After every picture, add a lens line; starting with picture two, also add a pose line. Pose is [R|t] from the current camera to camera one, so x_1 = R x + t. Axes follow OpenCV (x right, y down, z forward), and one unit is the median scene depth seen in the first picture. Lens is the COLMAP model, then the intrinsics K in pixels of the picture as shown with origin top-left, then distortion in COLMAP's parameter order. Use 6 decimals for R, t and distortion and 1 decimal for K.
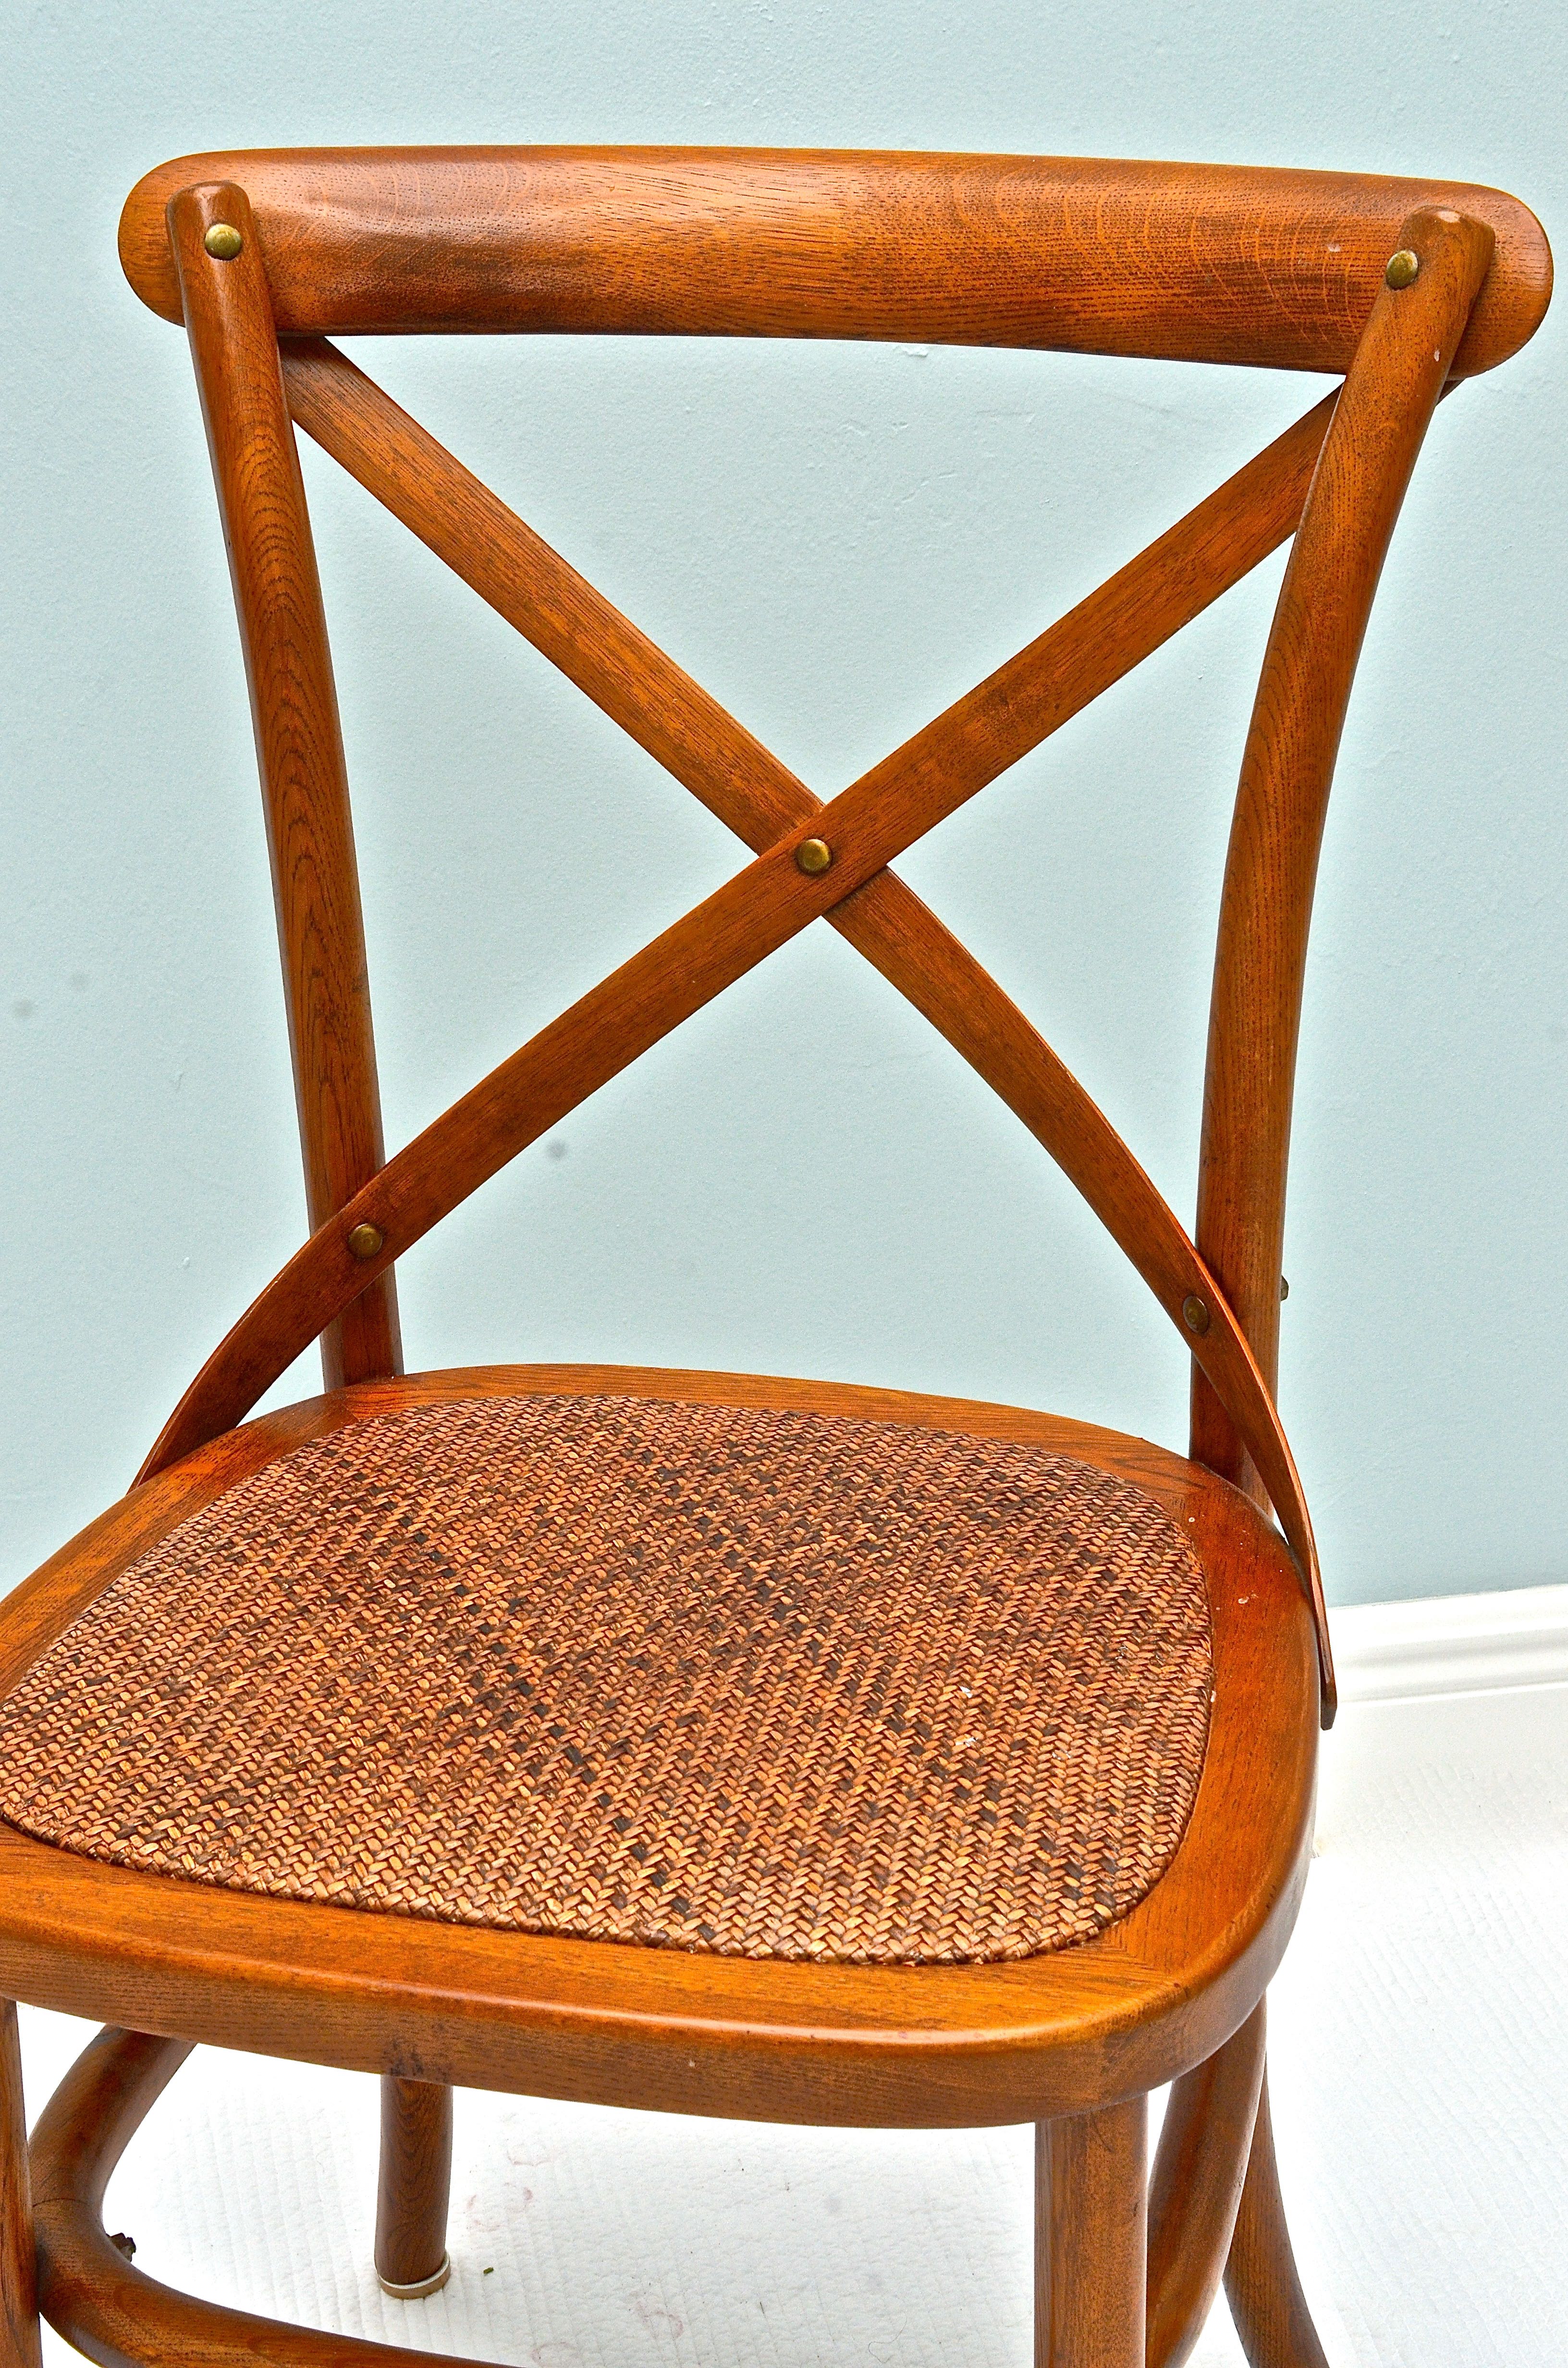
lens RADIAL K [[3944.2, 0, 784.0], [0, 3944.2, 1184.0], [0, 0, 1]] dist [-0.048878, 0.206091]
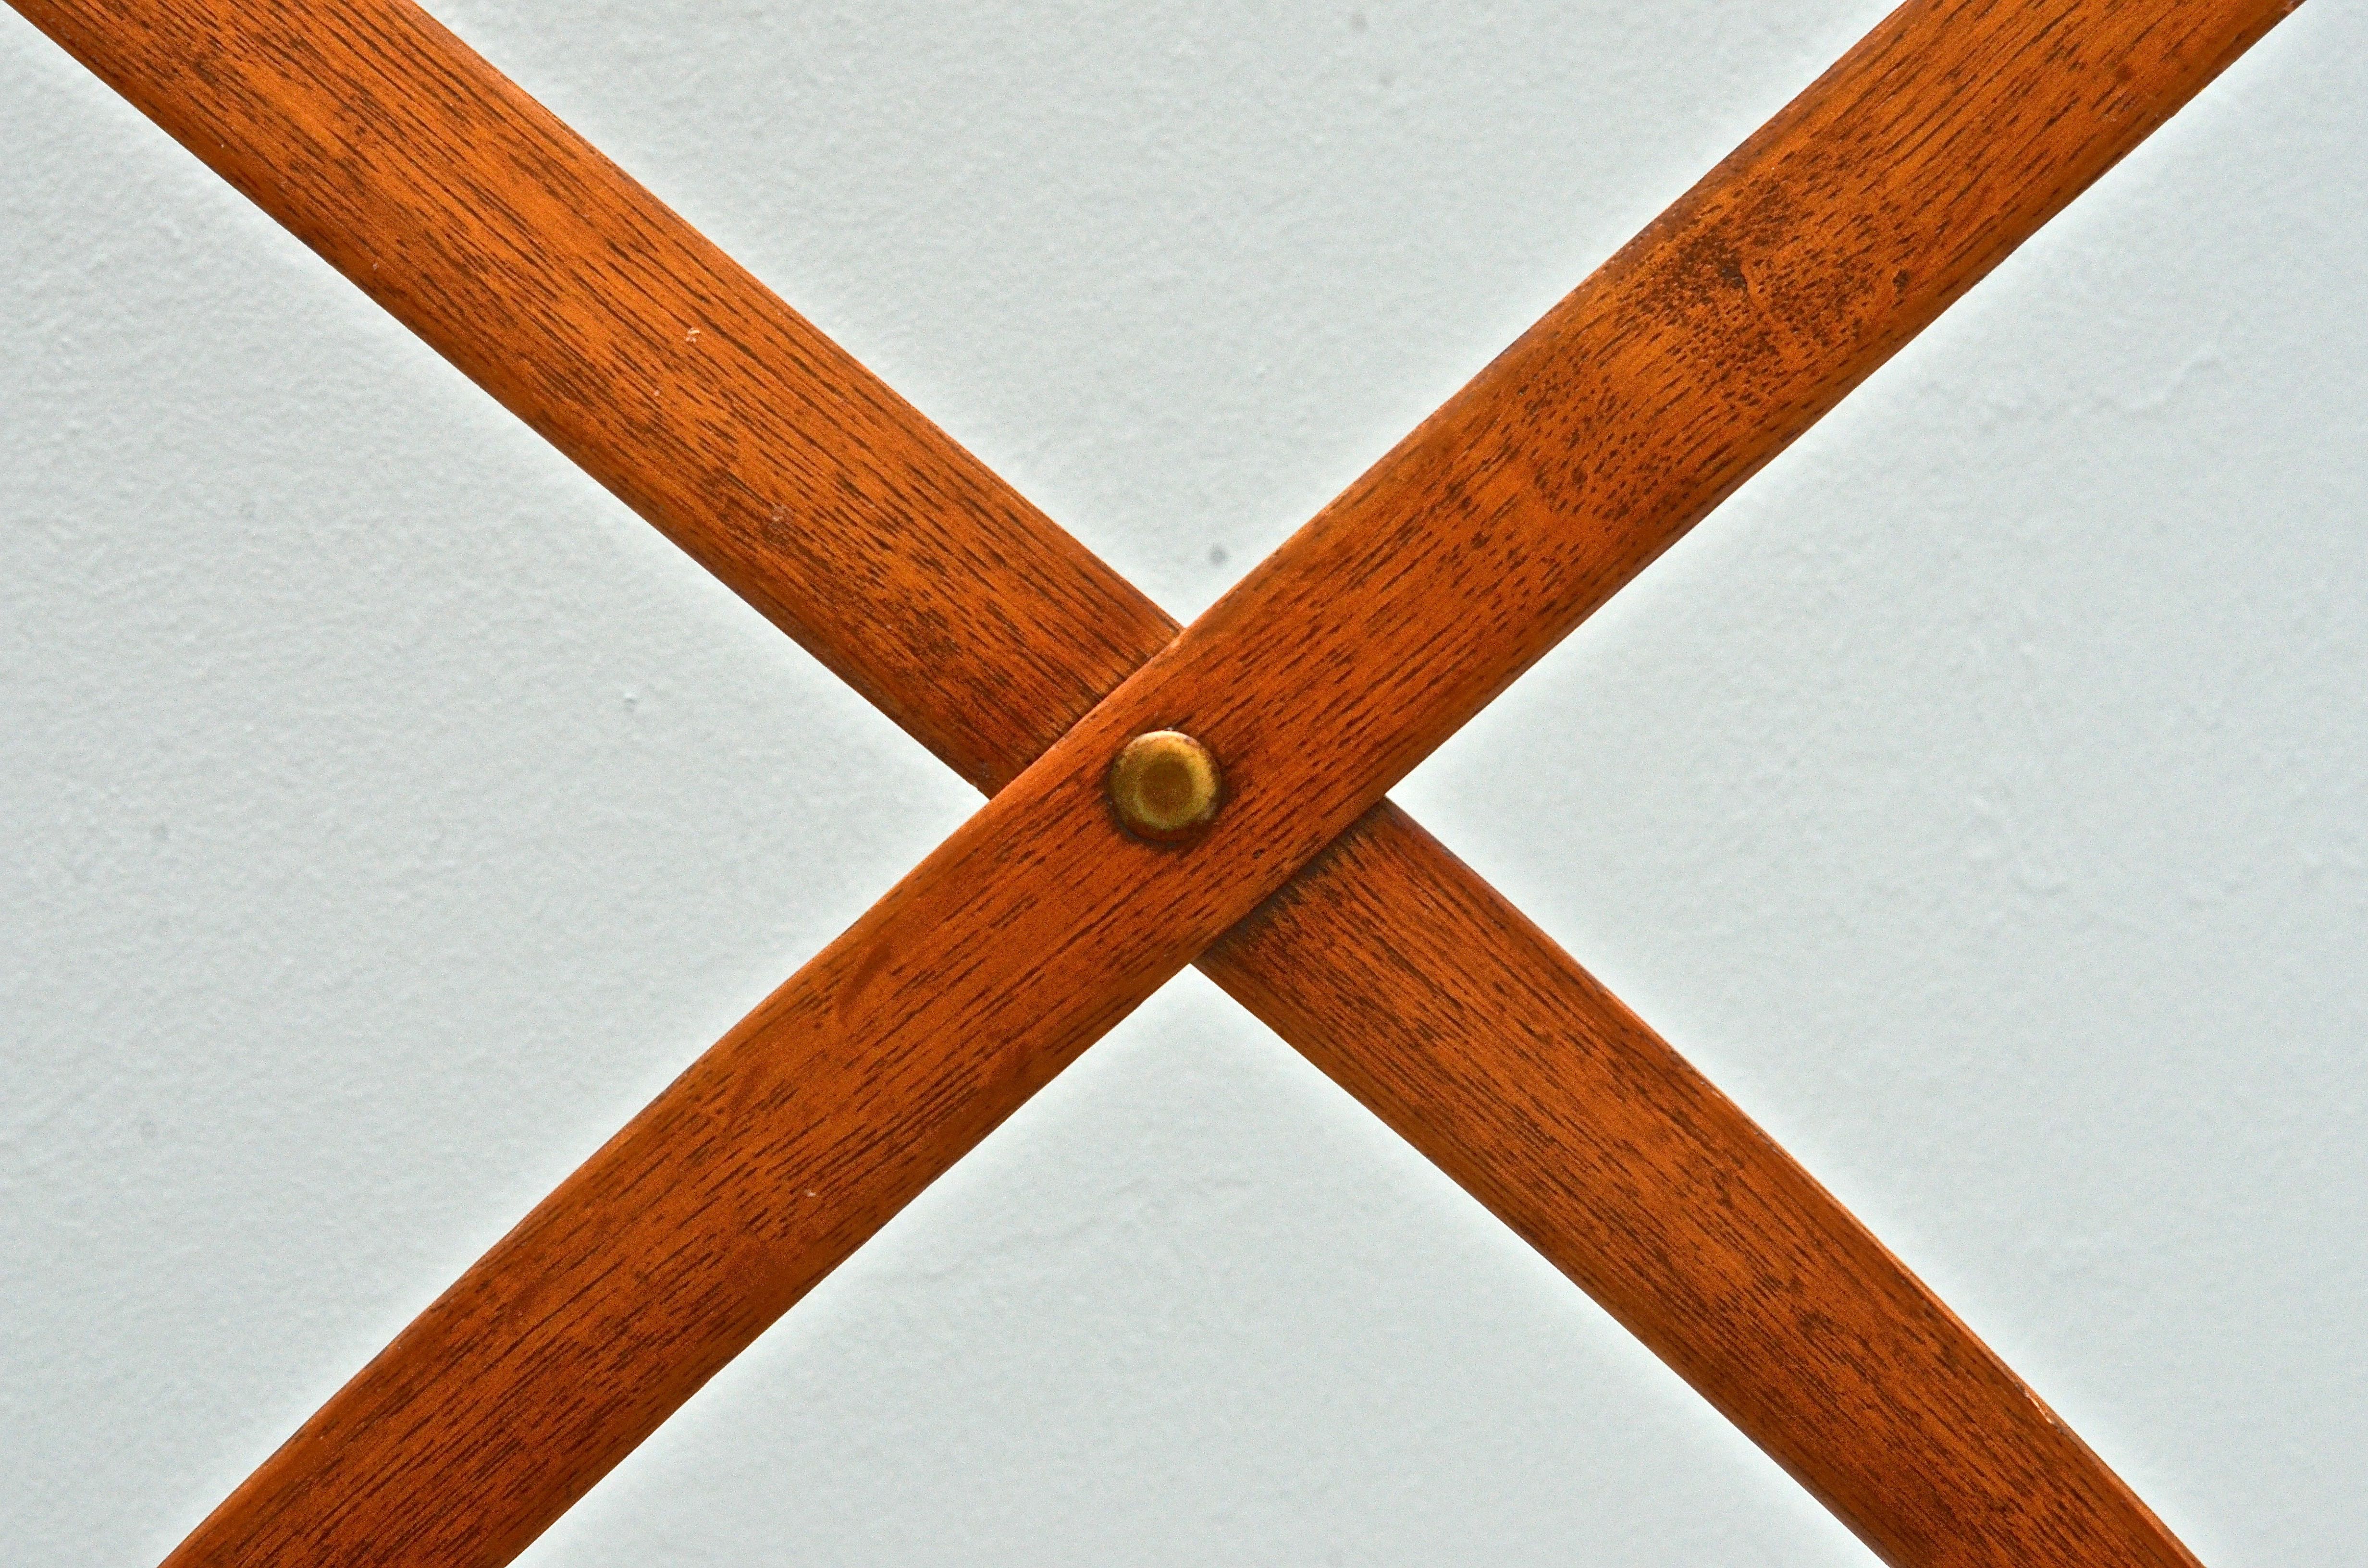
lens RADIAL K [[6695.8, 0, 1184.0], [0, 6695.8, 784.0], [0, 0, 1]] dist [0.256166, 0.044378]
pose [[0.977160, -0.074098, 0.199168, -0.104262], [0.084618, 0.995405, -0.044826, -0.059841], [-0.194931, 0.060656, 0.978940, 0.470576]]
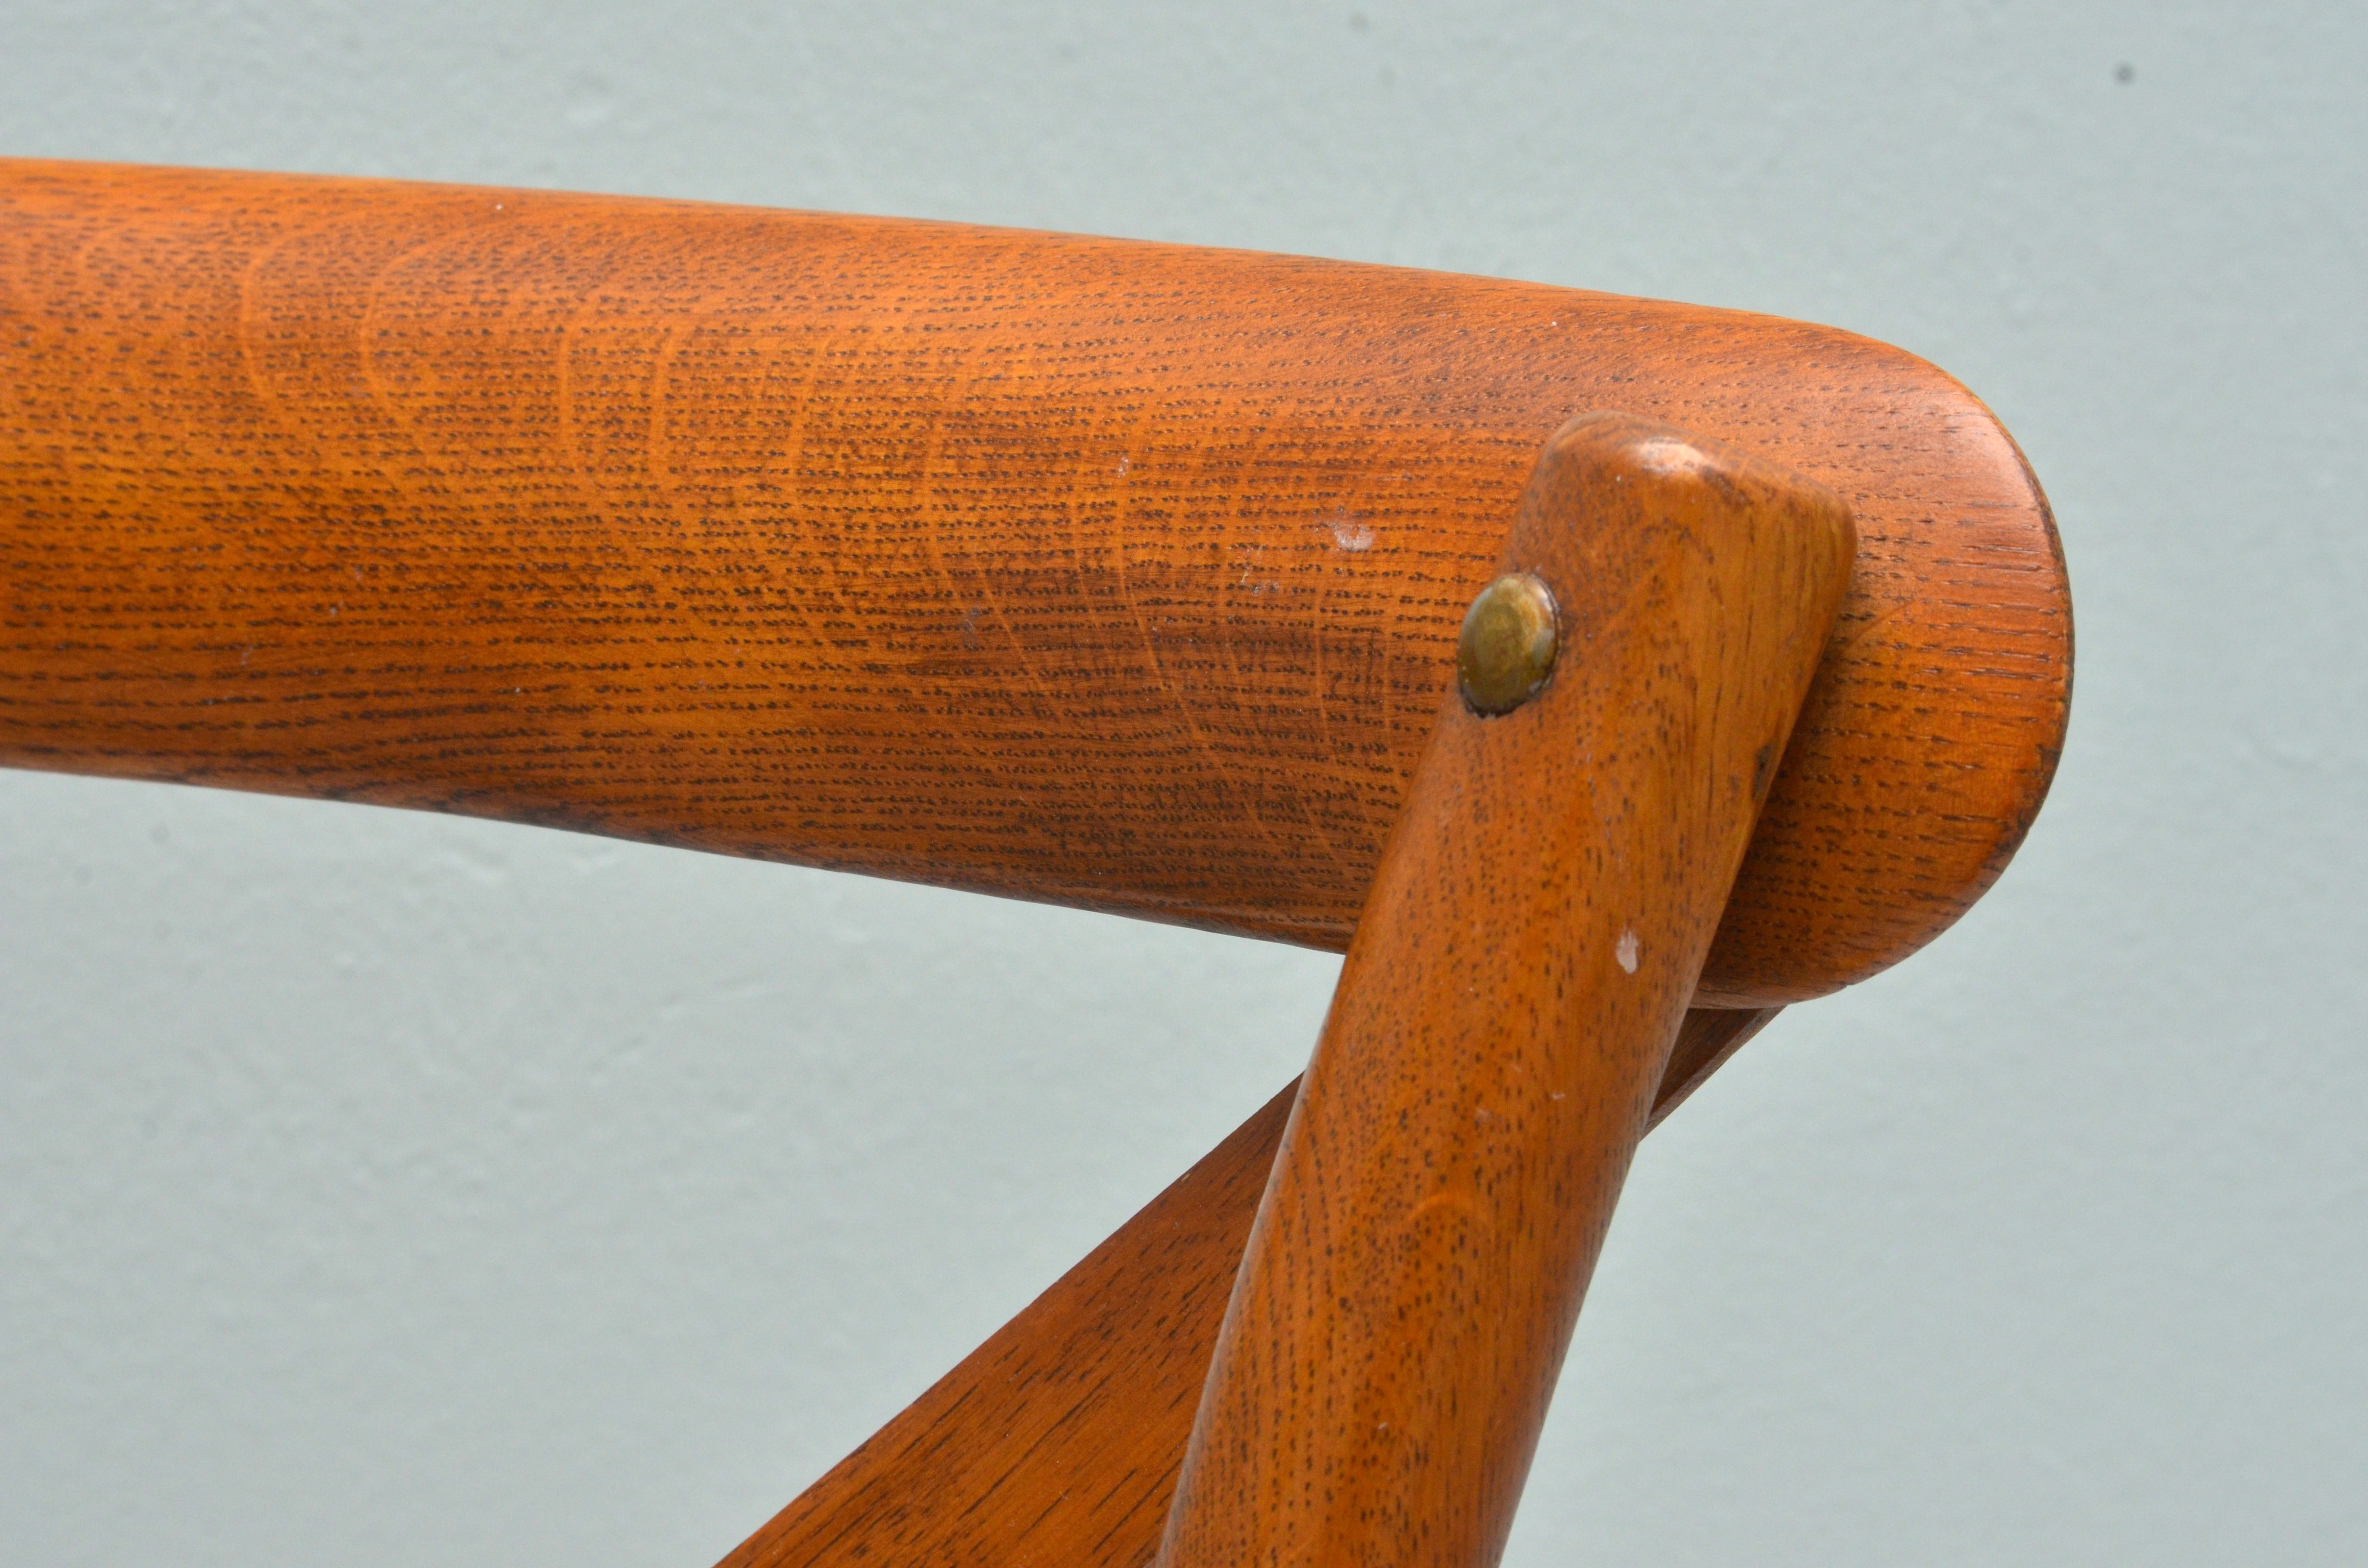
lens RADIAL K [[6695.8, 0, 1184.0], [0, 6695.8, 784.0], [0, 0, 1]] dist [0.256166, 0.044378]
pose [[0.997423, 0.011881, -0.070754, 0.154808], [-0.021075, 0.991206, -0.130642, -0.147461], [0.068580, 0.131797, 0.988902, 0.488117]]
